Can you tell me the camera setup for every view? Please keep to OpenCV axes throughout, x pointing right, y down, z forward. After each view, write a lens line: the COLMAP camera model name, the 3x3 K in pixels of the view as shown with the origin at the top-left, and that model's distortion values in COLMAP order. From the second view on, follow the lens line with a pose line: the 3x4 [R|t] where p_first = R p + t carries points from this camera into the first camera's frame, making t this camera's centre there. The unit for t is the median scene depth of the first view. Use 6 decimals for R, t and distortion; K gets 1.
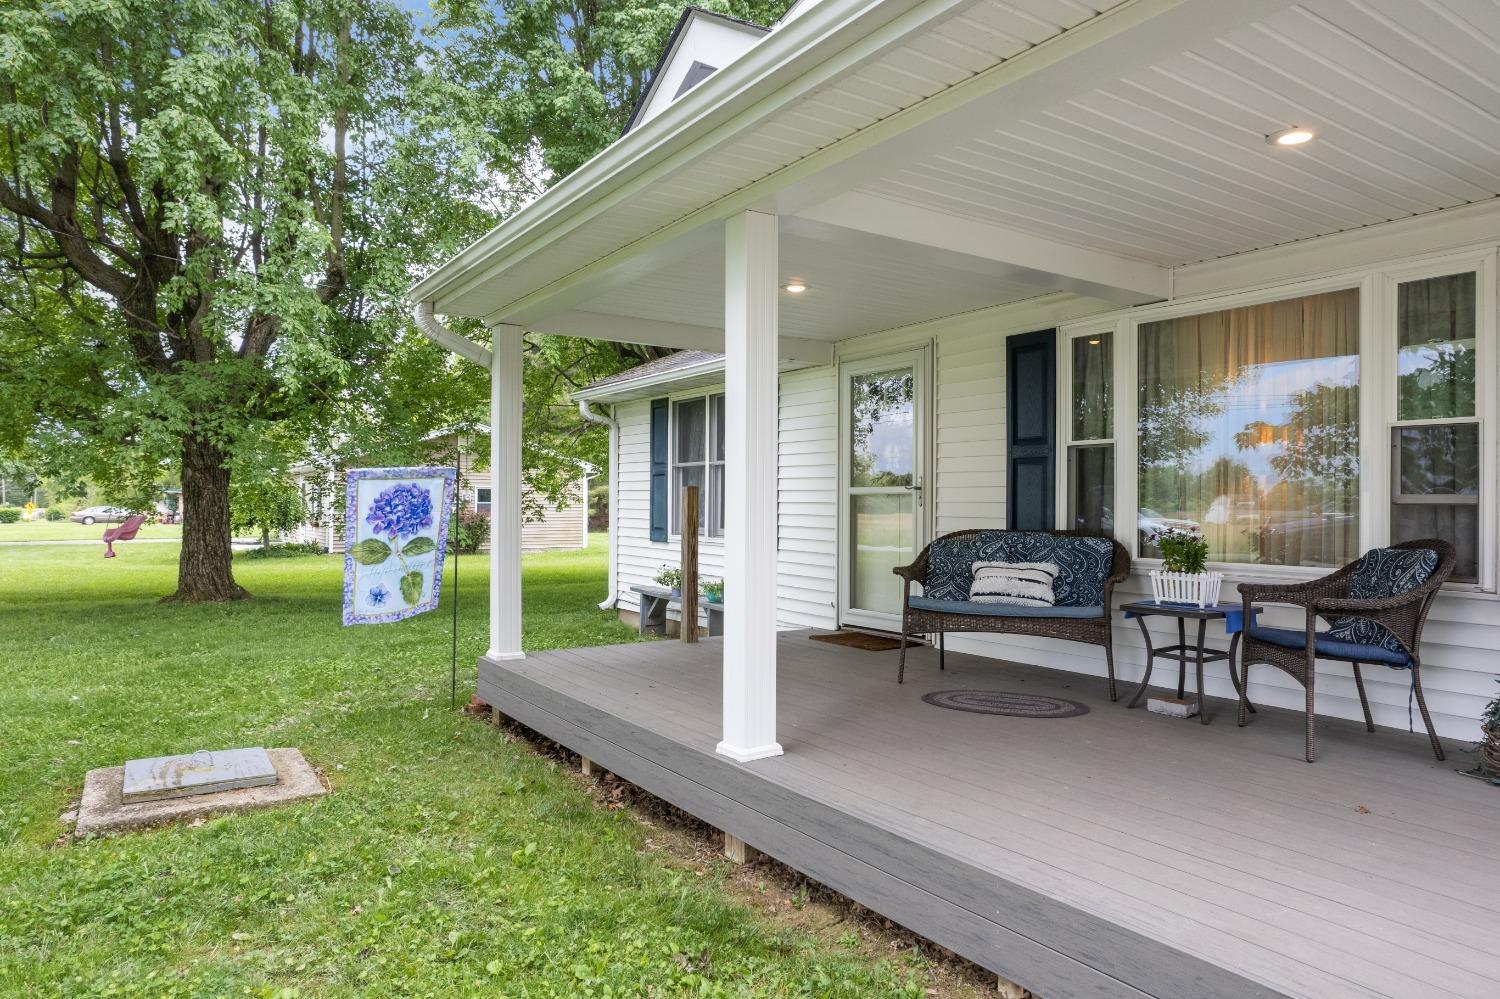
lens RADIAL K [[956.8, 0, 752.8], [0, 956.8, 495.5], [0, 0, 1]] dist [-0.092601, 0.096618]
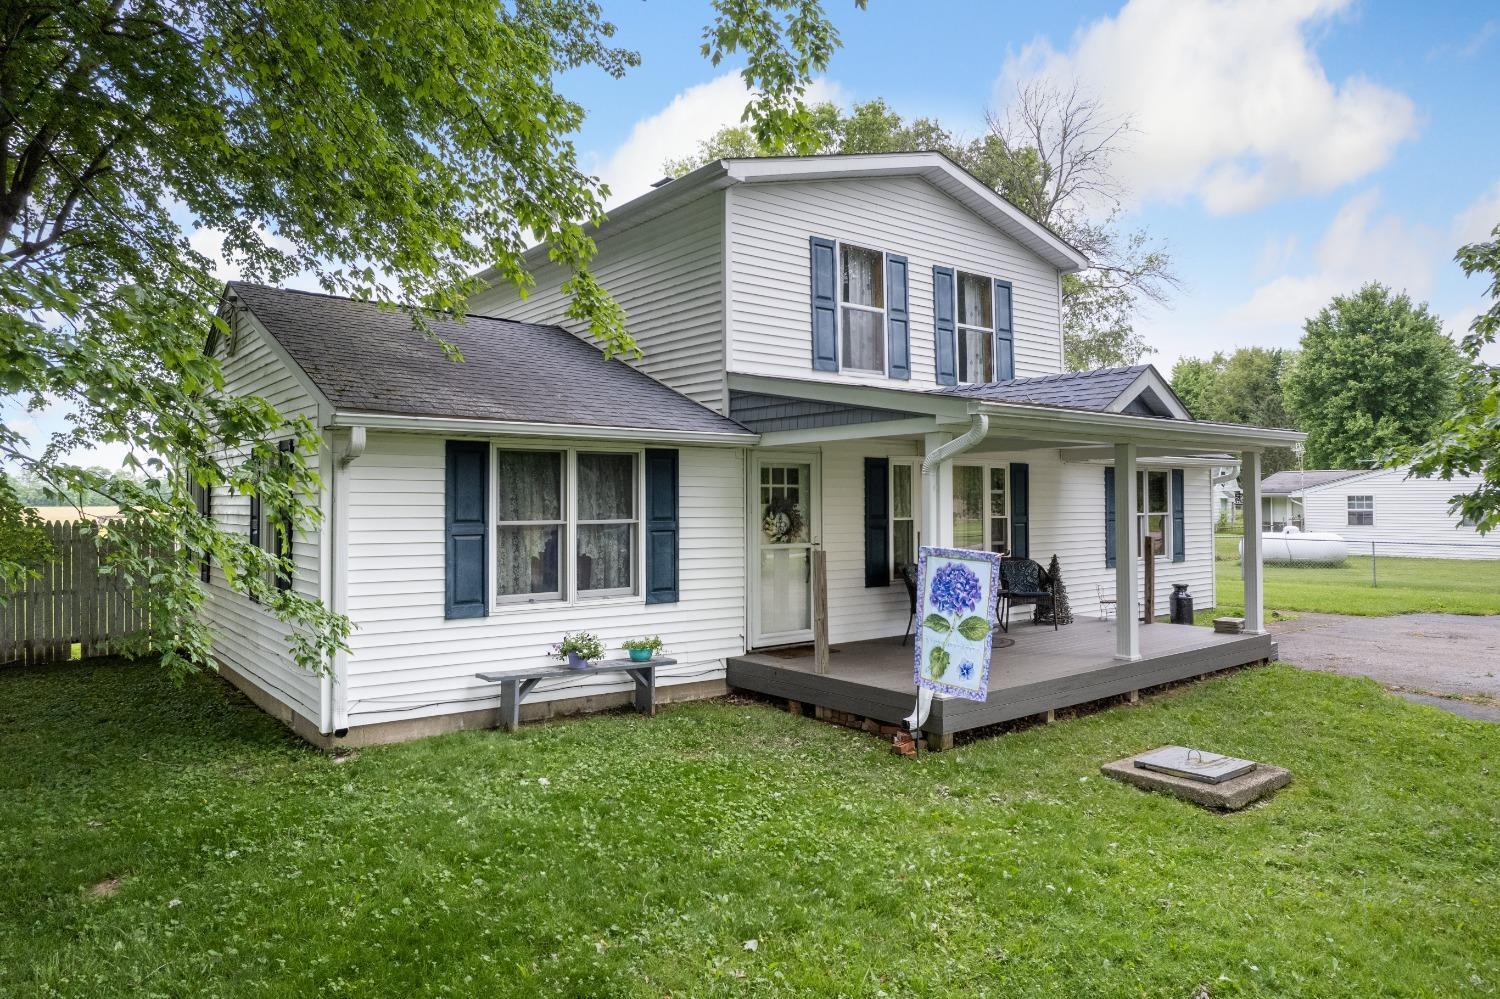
lens RADIAL K [[956.8, 0, 752.8], [0, 956.8, 495.5], [0, 0, 1]] dist [-0.092601, 0.096618]
pose [[-0.085225, 0.003933, 0.996354, -1.508147], [-0.011120, 0.999926, -0.004898, -0.086886], [-0.996300, -0.011497, -0.085175, 1.375859]]
